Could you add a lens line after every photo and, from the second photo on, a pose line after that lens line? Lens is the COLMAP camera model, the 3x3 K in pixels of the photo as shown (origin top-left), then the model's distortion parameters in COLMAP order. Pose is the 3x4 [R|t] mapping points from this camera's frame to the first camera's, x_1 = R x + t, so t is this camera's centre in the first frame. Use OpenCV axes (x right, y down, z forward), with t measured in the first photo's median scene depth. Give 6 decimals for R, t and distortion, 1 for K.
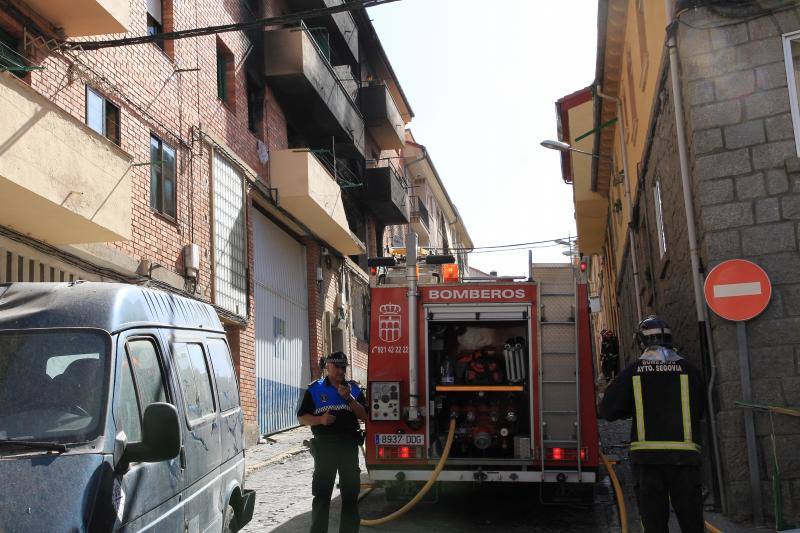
lens RADIAL K [[866.7, 0, 406.8], [0, 866.7, 244.5], [0, 0, 1]] dist [0.063657, 0.000000]
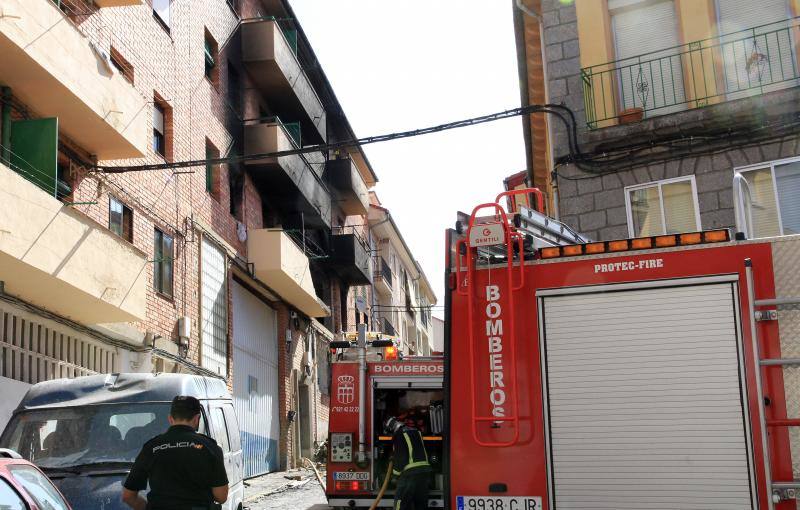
lens RADIAL K [[842.8, 0, 394.6], [0, 842.8, 259.3], [0, 0, 1]] dist [0.057604, 0.000000]
pose [[0.999582, 0.010303, 0.027009, 0.009932], [-0.009028, 0.998859, -0.046896, -0.026467], [-0.027461, 0.046632, 0.998535, -0.169560]]
